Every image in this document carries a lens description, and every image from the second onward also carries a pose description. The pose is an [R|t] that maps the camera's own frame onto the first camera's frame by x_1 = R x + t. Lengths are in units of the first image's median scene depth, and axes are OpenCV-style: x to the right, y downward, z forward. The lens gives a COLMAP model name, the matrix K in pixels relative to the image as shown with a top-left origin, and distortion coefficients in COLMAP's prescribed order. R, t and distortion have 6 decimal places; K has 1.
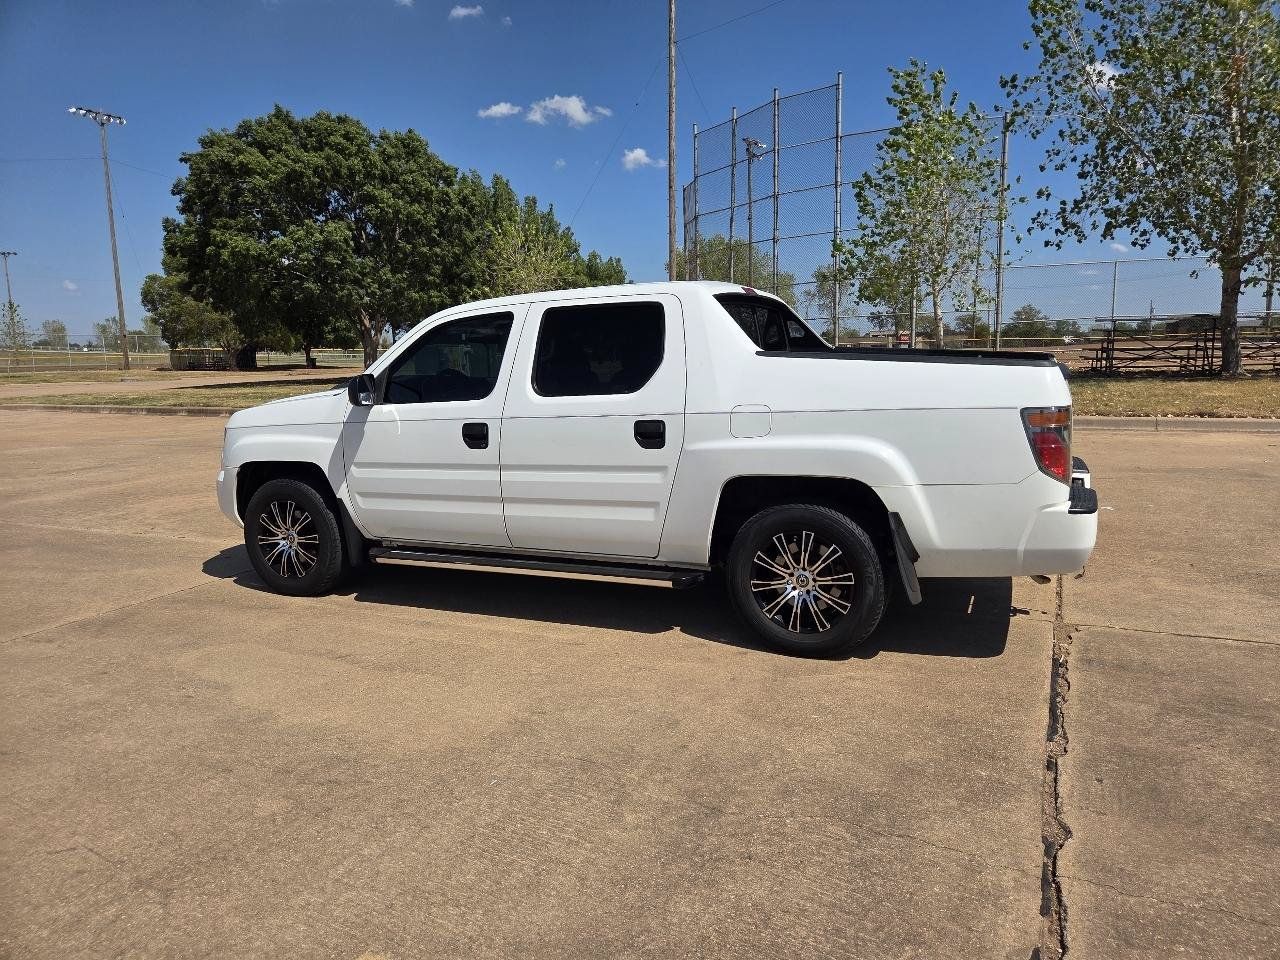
lens RADIAL K [[866.6, 0, 653.8], [0, 866.6, 481.3], [0, 0, 1]] dist [0.061602, -0.059691]
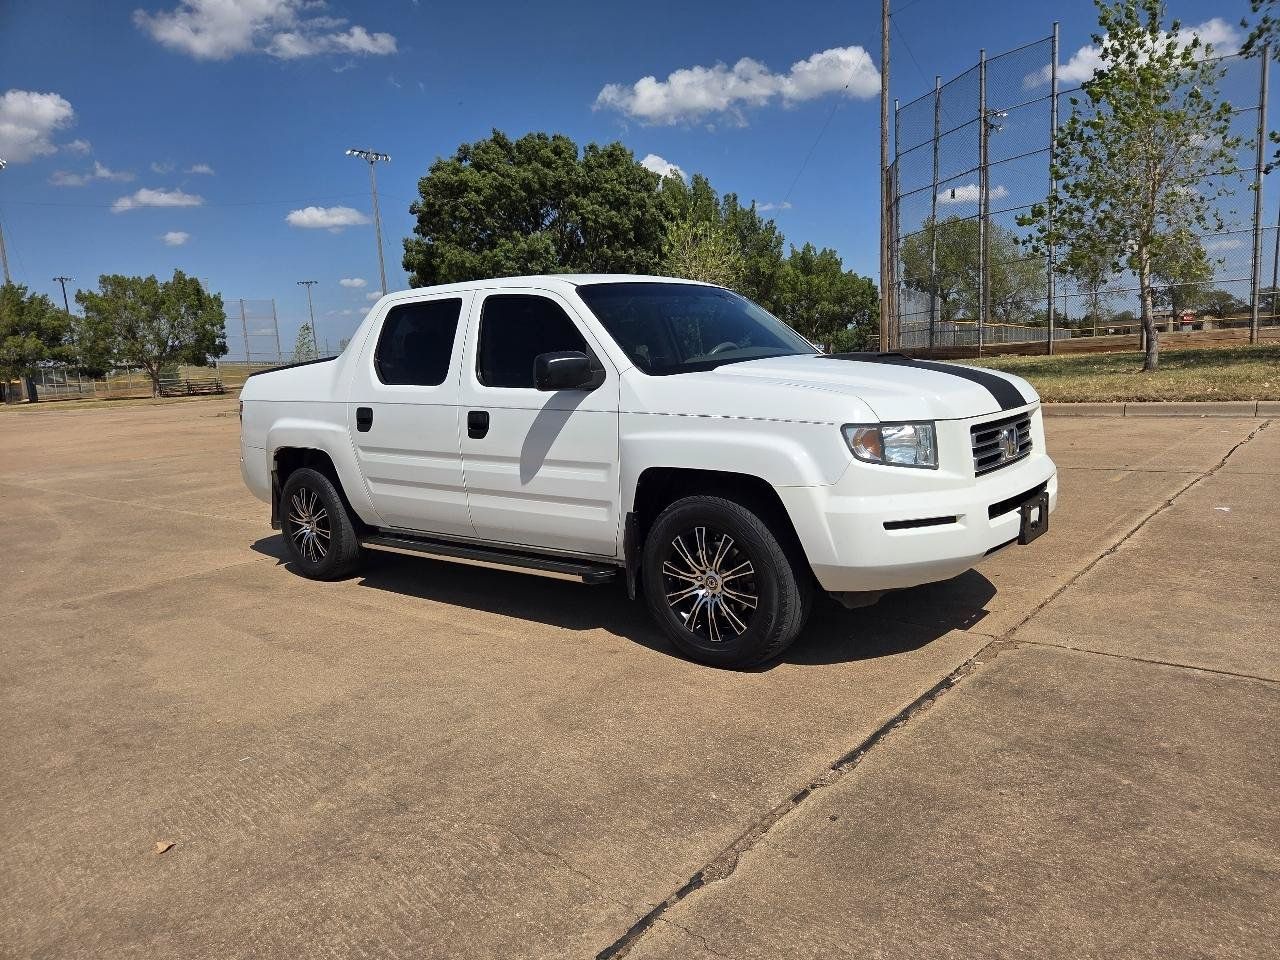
lens RADIAL K [[870.0, 0, 645.5], [0, 870.0, 487.8], [0, 0, 1]] dist [0.063994, -0.063335]
pose [[0.962154, 0.006558, -0.272426, 0.383574], [-0.004265, 0.999950, 0.009010, 0.010431], [0.272472, -0.007507, 0.962135, 0.095000]]
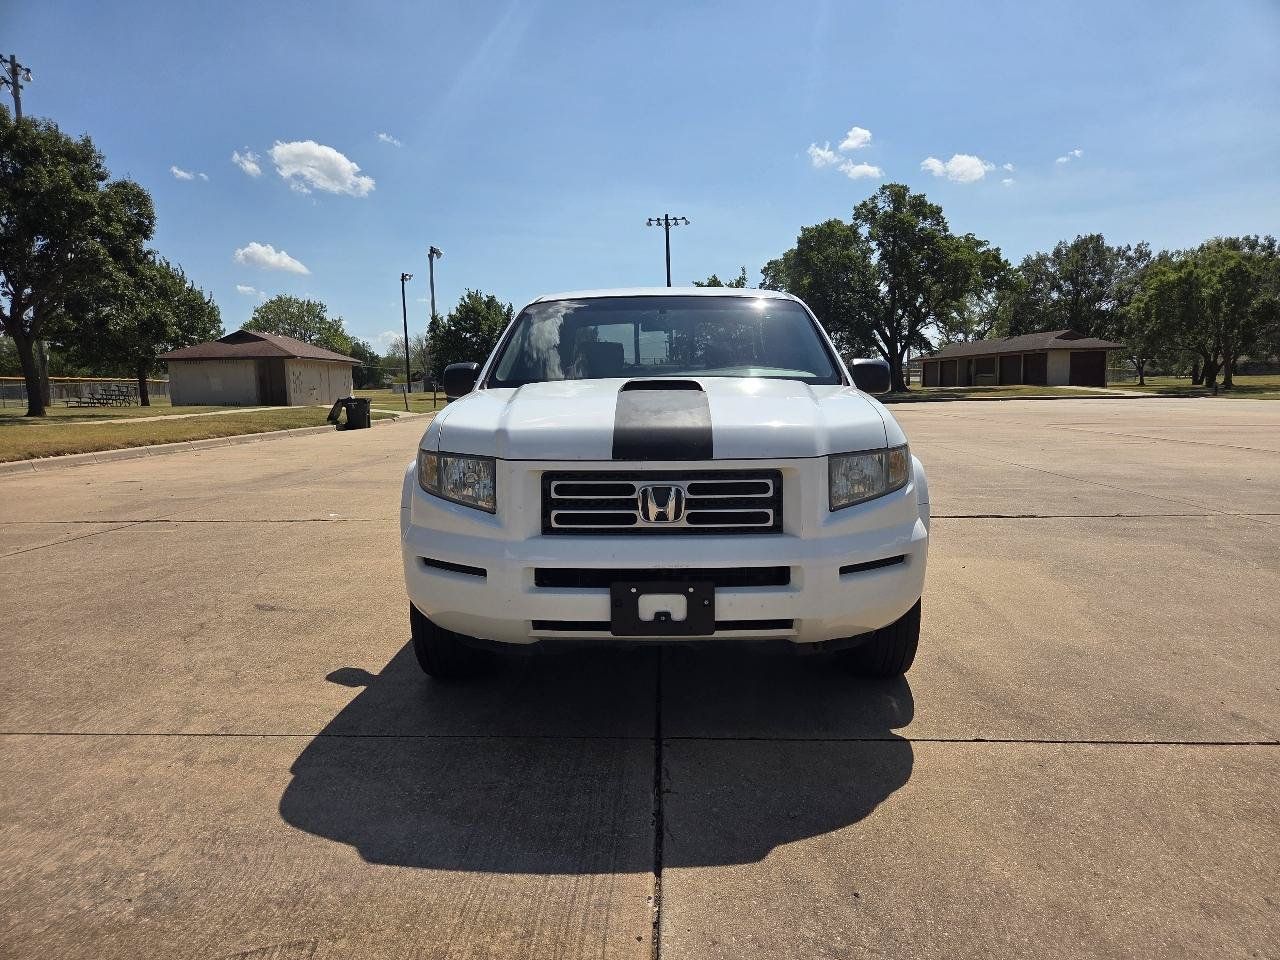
lens RADIAL K [[861.5, 0, 657.1], [0, 861.5, 477.6], [0, 0, 1]] dist [0.045837, -0.037736]
pose [[-0.398885, -0.066469, 0.914589, -1.224818], [0.159906, 0.977047, 0.140749, -0.187985], [-0.902951, 0.202391, -0.379100, 1.785868]]
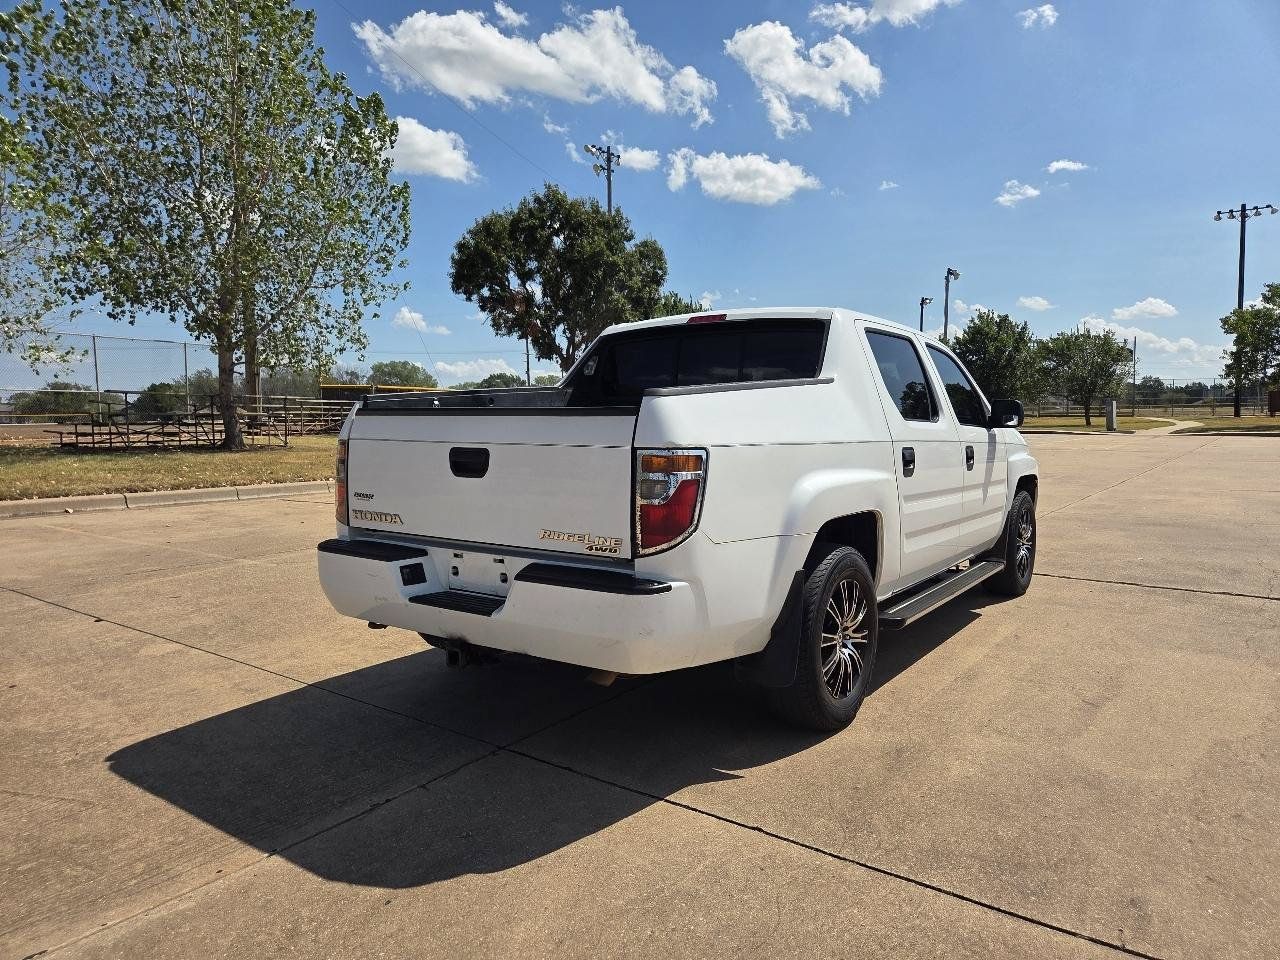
lens RADIAL K [[866.6, 0, 653.8], [0, 866.6, 481.3], [0, 0, 1]] dist [0.061602, -0.059691]
pose [[0.184611, -0.051176, 0.981478, -1.321827], [0.144701, 0.989176, 0.024359, -0.113897], [-0.972101, 0.137523, 0.190018, 1.241704]]
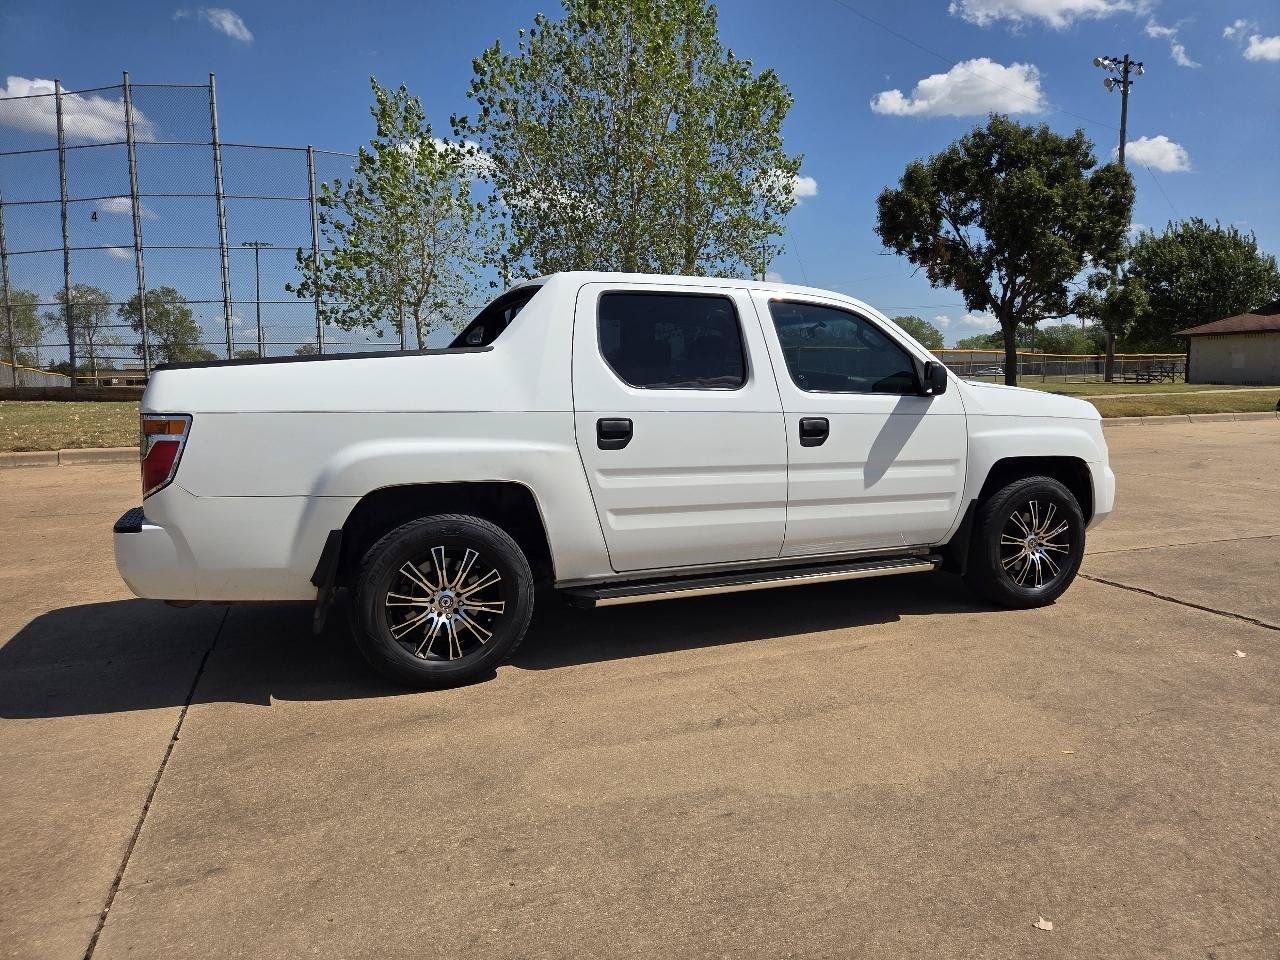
lens RADIAL K [[866.3, 0, 654.5], [0, 866.3, 471.6], [0, 0, 1]] dist [0.058274, -0.057517]
pose [[0.693508, -0.062221, 0.717757, -0.938194], [0.098173, 0.995132, -0.008591, -0.019387], [-0.713728, 0.076422, 0.696241, 0.491716]]
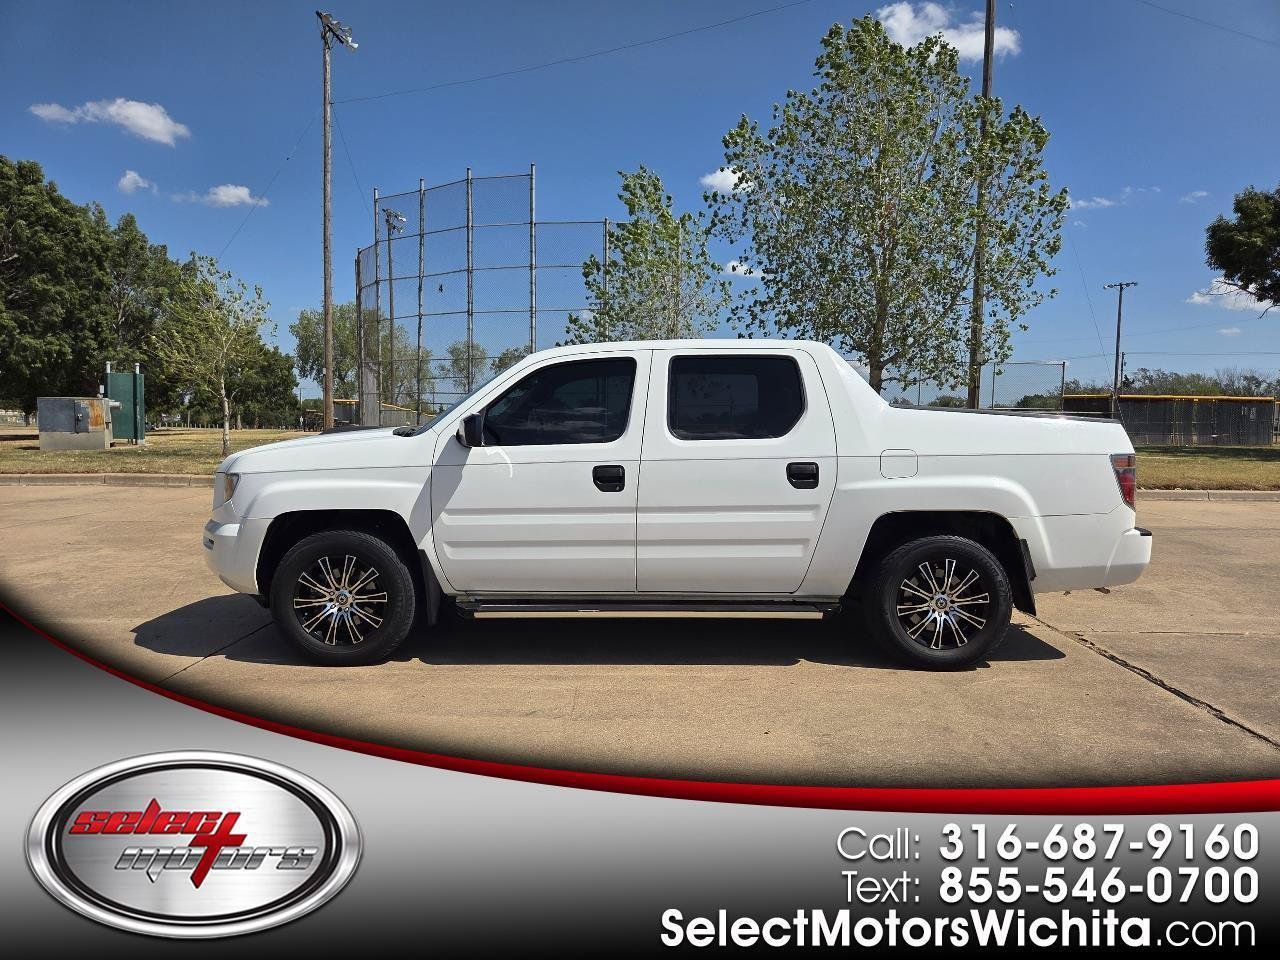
lens RADIAL K [[876.5, 0, 648.7], [0, 876.5, 476.9], [0, 0, 1]] dist [0.029984, -0.001546]
pose [[0.909872, 0.008608, 0.414801, -0.632143], [0.028310, 0.996166, -0.082772, 0.032306], [-0.413923, 0.087055, 0.906140, 0.090382]]
